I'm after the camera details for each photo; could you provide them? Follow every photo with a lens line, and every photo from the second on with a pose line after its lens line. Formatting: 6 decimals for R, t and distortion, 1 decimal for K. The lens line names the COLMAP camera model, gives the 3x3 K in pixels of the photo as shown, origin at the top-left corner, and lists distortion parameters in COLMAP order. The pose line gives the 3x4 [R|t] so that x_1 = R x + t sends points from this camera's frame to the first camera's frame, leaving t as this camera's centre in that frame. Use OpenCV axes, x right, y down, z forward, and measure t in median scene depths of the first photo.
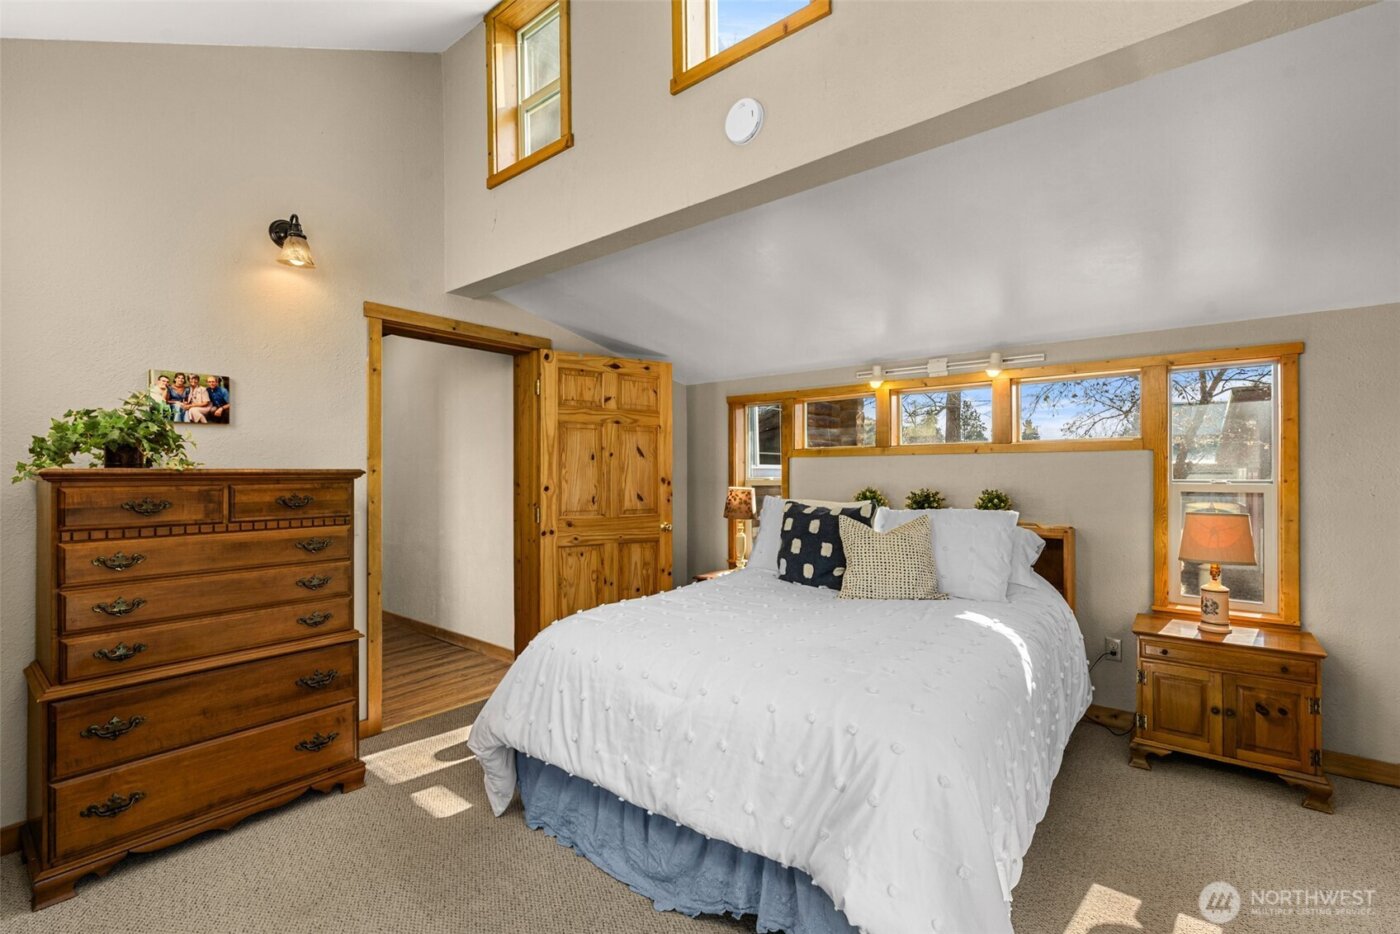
lens RADIAL K [[615.9, 0, 700.9], [0, 615.9, 470.2], [0, 0, 1]] dist [0.002958, -0.001050]
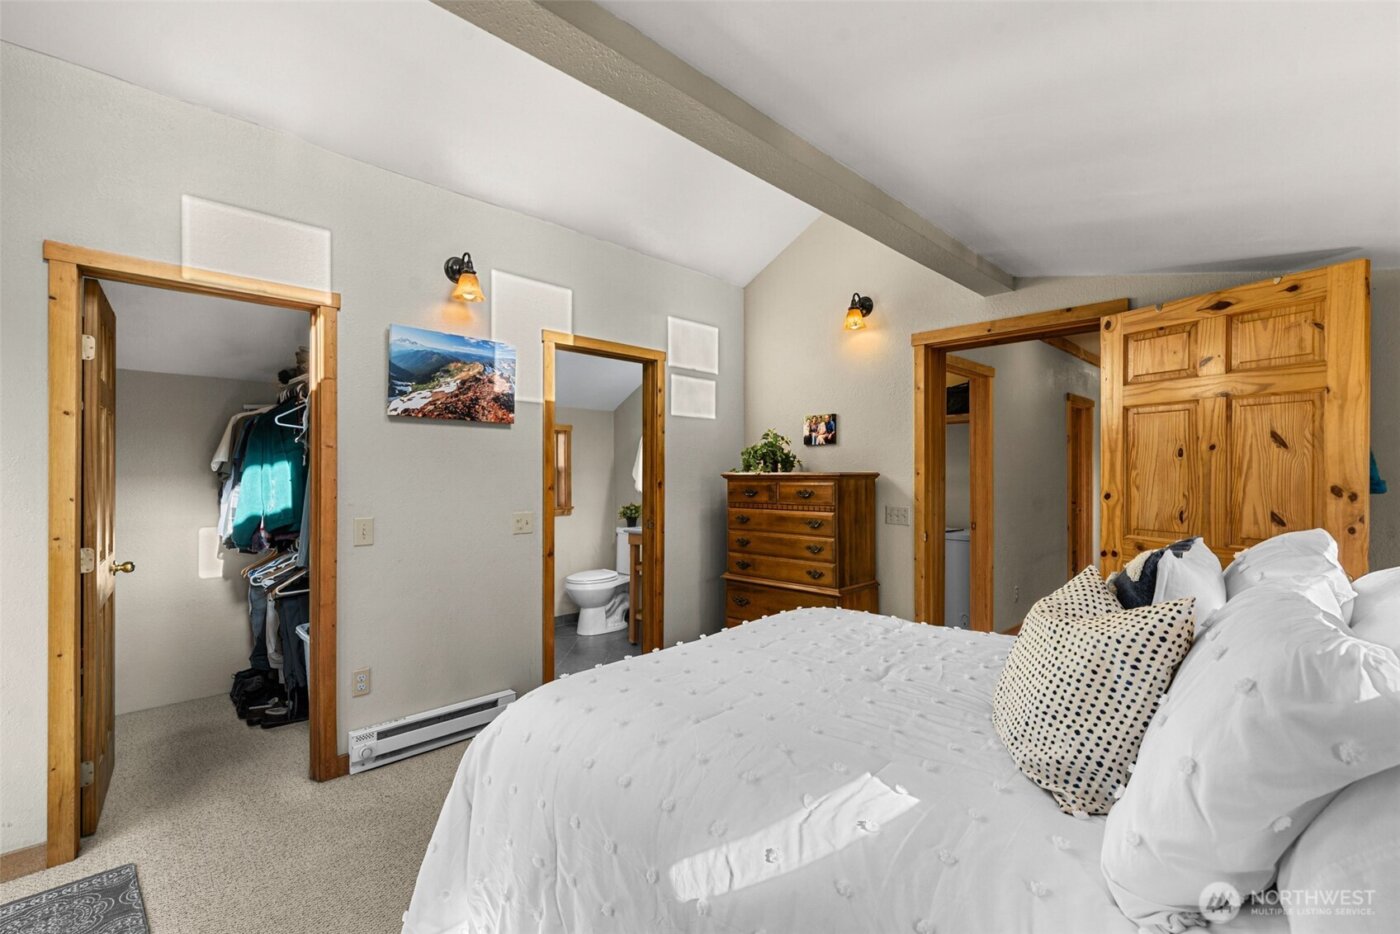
lens RADIAL K [[615.9, 0, 715.2], [0, 615.9, 471.1], [0, 0, 1]] dist [0.002958, -0.001050]
pose [[-0.093258, -0.004437, -0.995632, 0.563483], [0.003462, 0.999983, -0.004781, 0.000567], [0.995636, -0.003893, -0.093241, 0.581408]]
